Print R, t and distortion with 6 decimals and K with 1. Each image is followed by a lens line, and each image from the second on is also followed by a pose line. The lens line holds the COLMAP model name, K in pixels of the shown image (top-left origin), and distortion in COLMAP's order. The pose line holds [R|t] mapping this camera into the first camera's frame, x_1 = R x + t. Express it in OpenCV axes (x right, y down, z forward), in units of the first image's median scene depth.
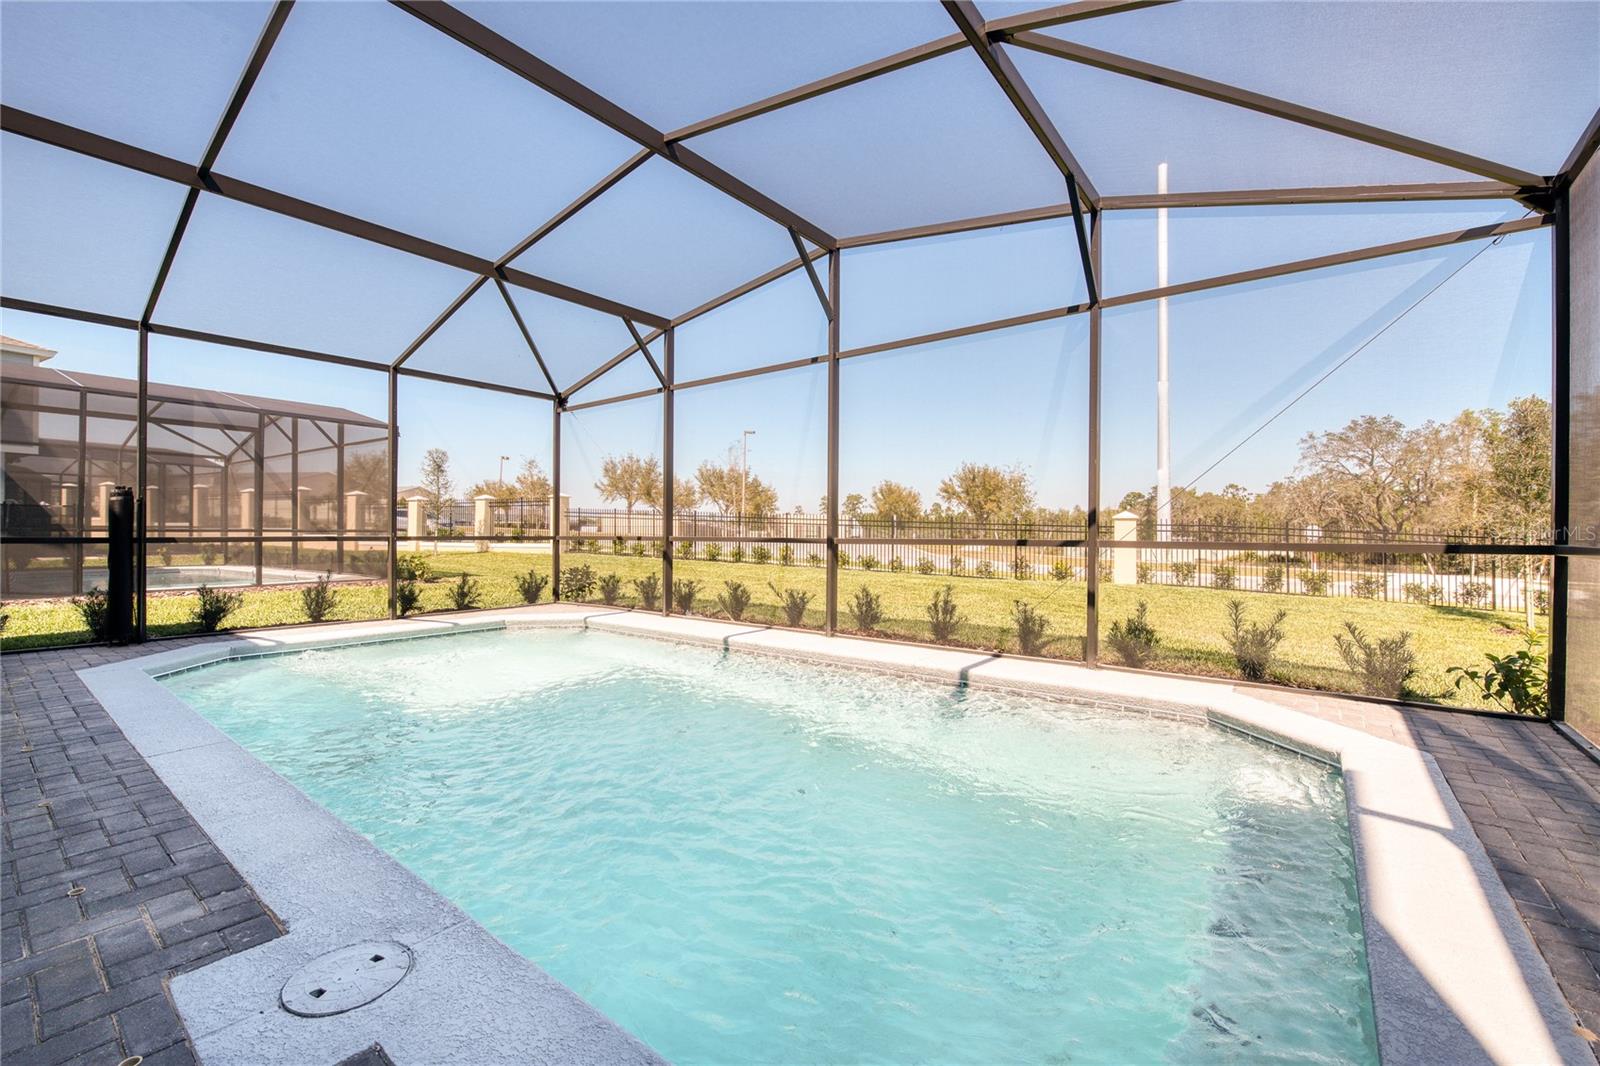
lens RADIAL K [[665.2, 0, 800.0], [0, 665.2, 533.0], [0, 0, 1]] dist [0.001068, 0.000142]
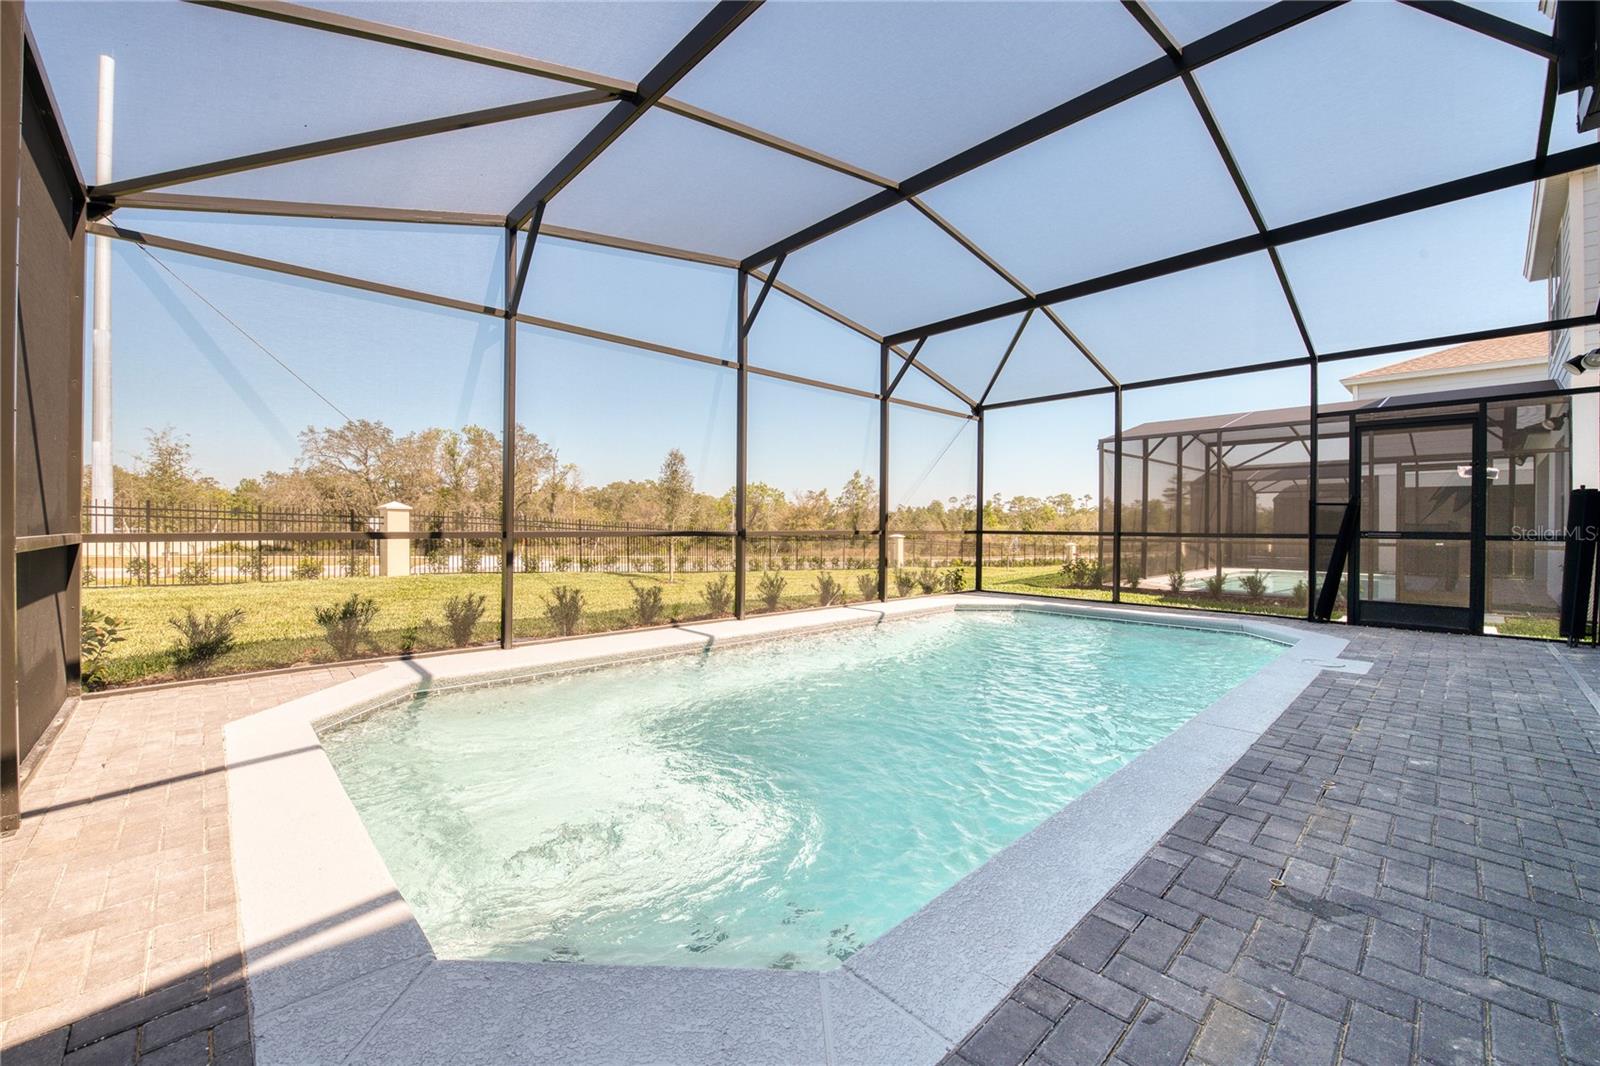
lens RADIAL K [[631.5, 0, 805.5], [0, 631.5, 529.8], [0, 0, 1]] dist [0.018176, -0.006367]
pose [[0.149047, -0.011500, 0.988763, -0.723482], [-0.000138, 0.999932, 0.011650, -0.004080], [-0.988830, -0.001873, 0.149035, 0.544383]]
